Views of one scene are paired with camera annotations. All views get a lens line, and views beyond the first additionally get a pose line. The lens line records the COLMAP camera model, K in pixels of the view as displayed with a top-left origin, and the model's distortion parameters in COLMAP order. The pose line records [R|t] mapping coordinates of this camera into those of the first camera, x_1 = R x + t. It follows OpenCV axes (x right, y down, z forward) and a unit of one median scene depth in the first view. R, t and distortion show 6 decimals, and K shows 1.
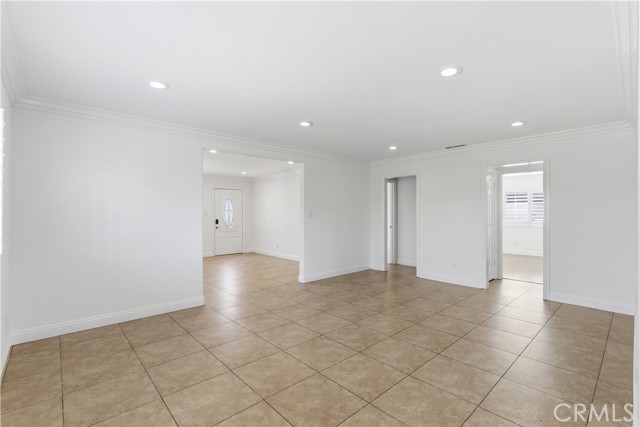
lens RADIAL K [[291.0, 0, 317.0], [0, 291.0, 213.8], [0, 0, 1]] dist [-0.001537, 0.000205]
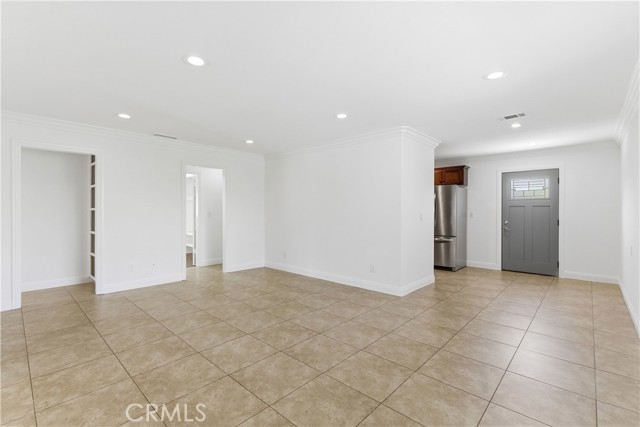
lens RADIAL K [[291.0, 0, 321.3], [0, 291.0, 211.3], [0, 0, 1]] dist [-0.001537, 0.000205]
pose [[-0.088920, -0.005479, 0.996024, -0.861569], [-0.000793, 0.999985, 0.005430, 0.004400], [-0.996038, -0.000307, -0.088923, 0.987833]]
